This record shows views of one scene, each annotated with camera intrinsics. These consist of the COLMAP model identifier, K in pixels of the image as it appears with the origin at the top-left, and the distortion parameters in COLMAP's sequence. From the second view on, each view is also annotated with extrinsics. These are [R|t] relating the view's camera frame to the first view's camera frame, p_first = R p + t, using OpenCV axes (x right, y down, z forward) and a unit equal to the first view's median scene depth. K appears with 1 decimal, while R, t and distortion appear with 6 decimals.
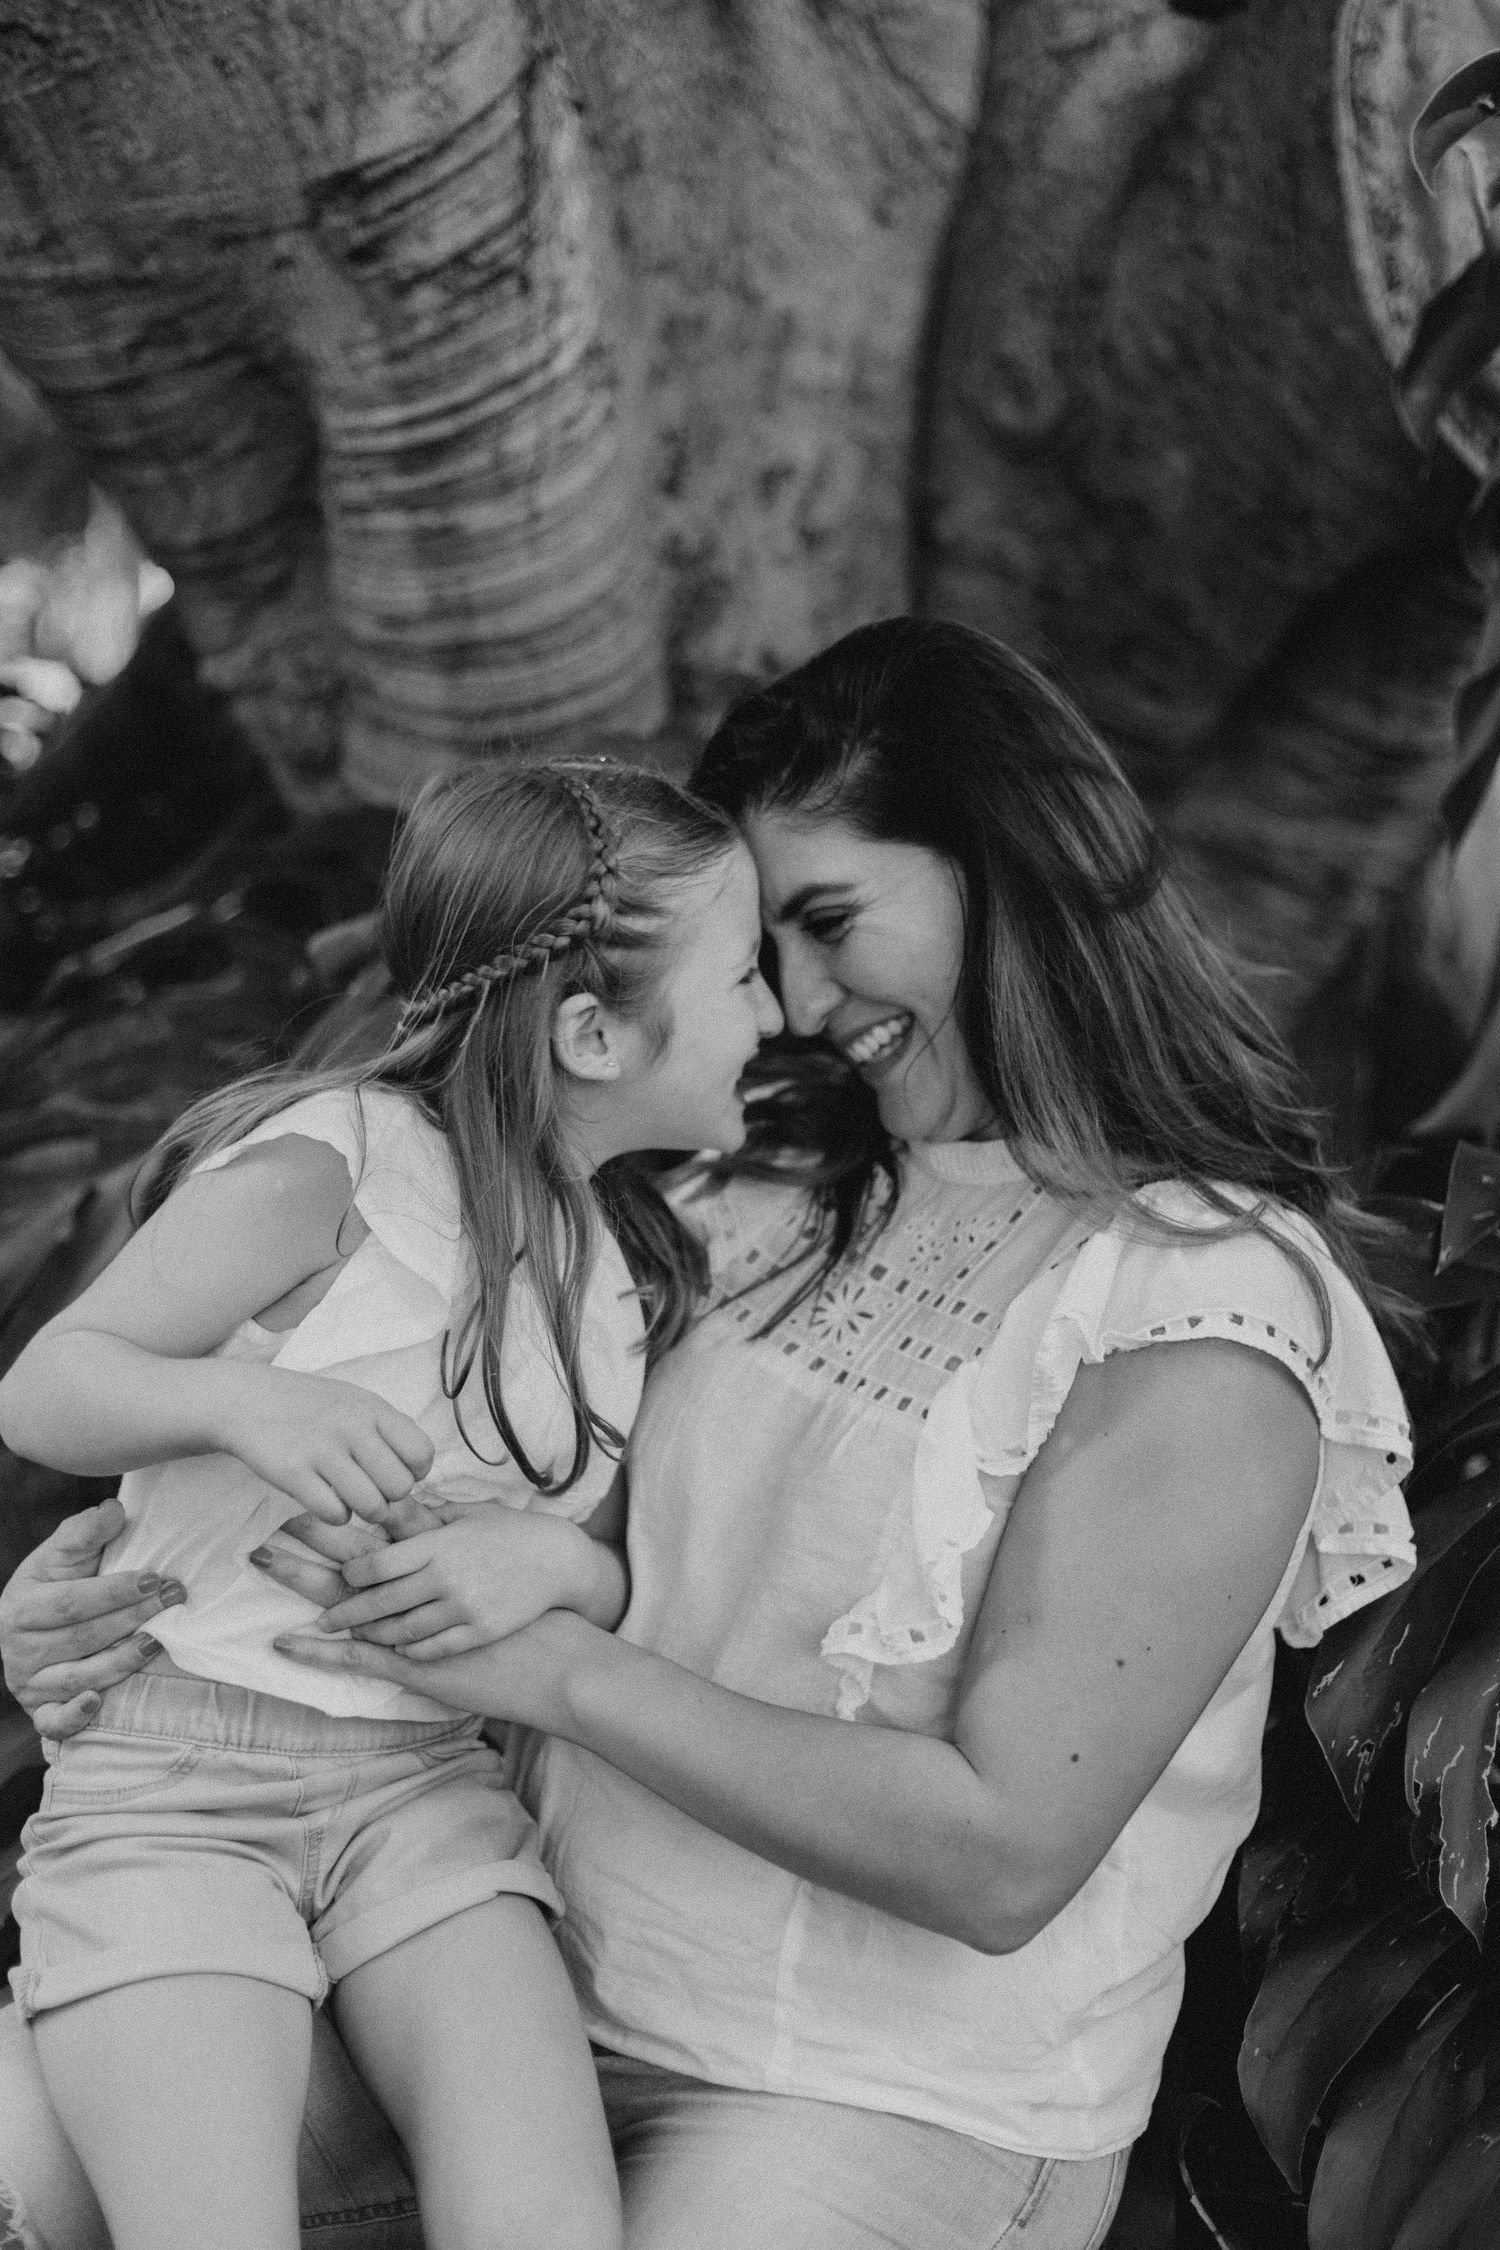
lens RADIAL K [[3331.2, 0, 750.0], [0, 3331.2, 1125.0], [0, 0, 1]] dist [0.006680, 0.041295]
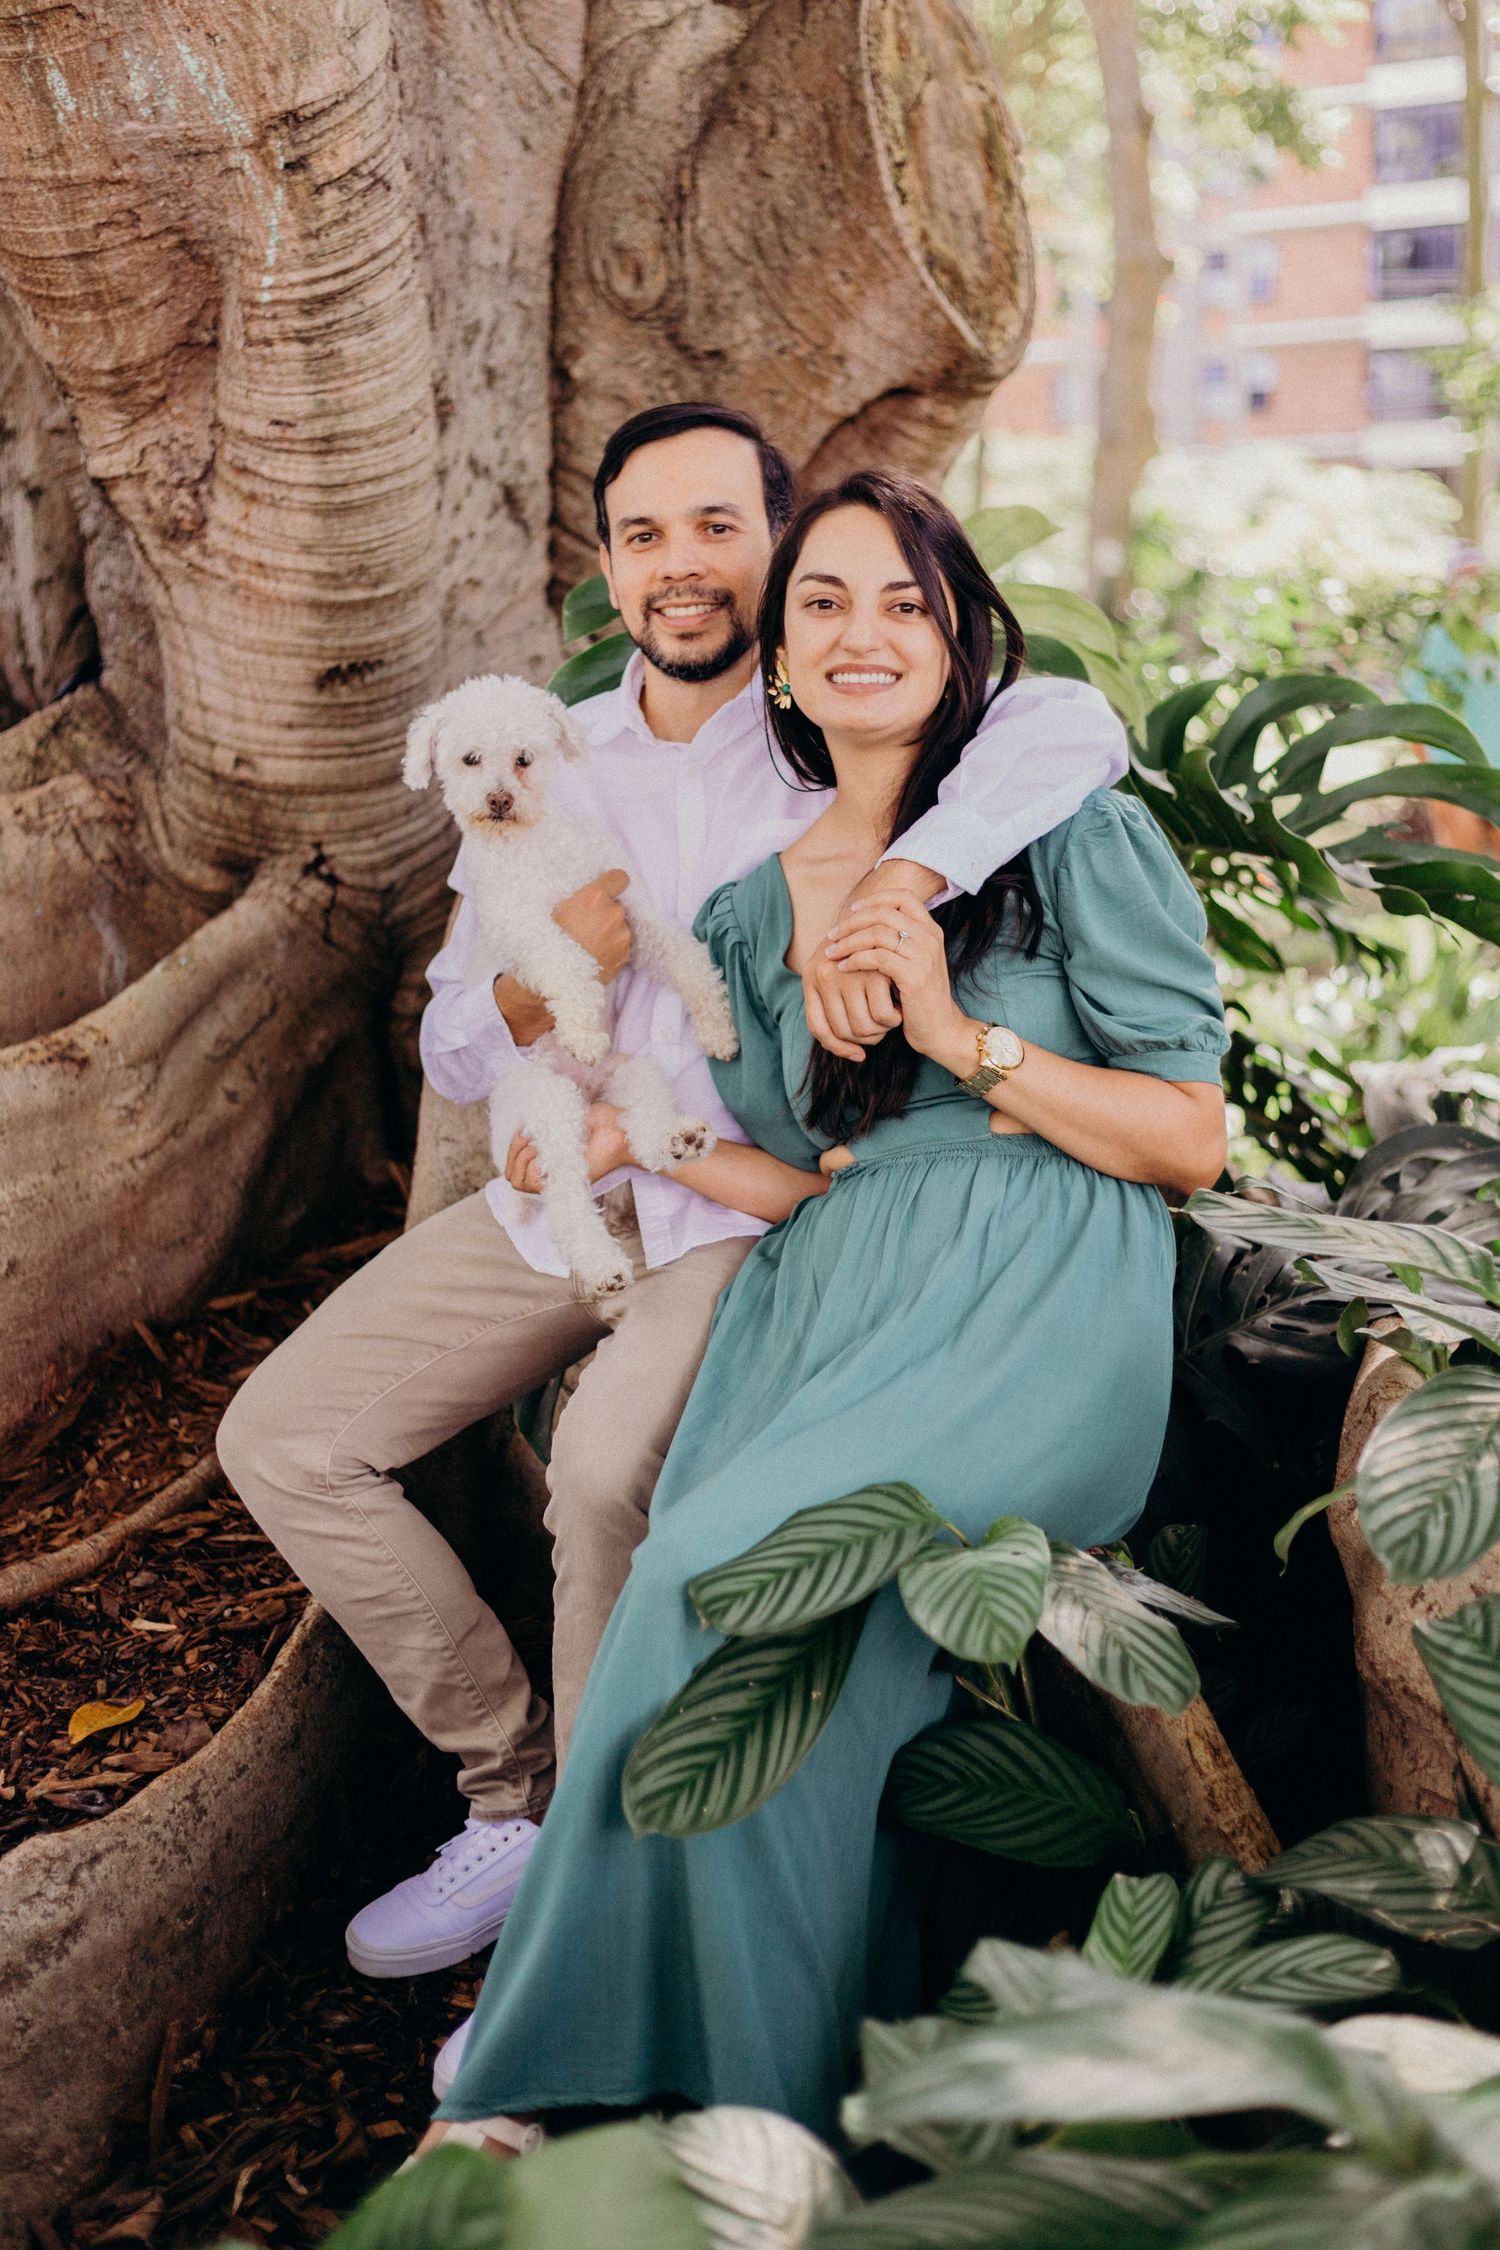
lens RADIAL K [[3331.2, 0, 750.0], [0, 3331.2, 1125.0], [0, 0, 1]] dist [0.006680, 0.041295]
pose [[0.967014, -0.051599, 0.249442, -0.294338], [0.045801, 0.998530, 0.028995, 0.125508], [-0.250571, -0.016613, 0.967956, -0.473266]]
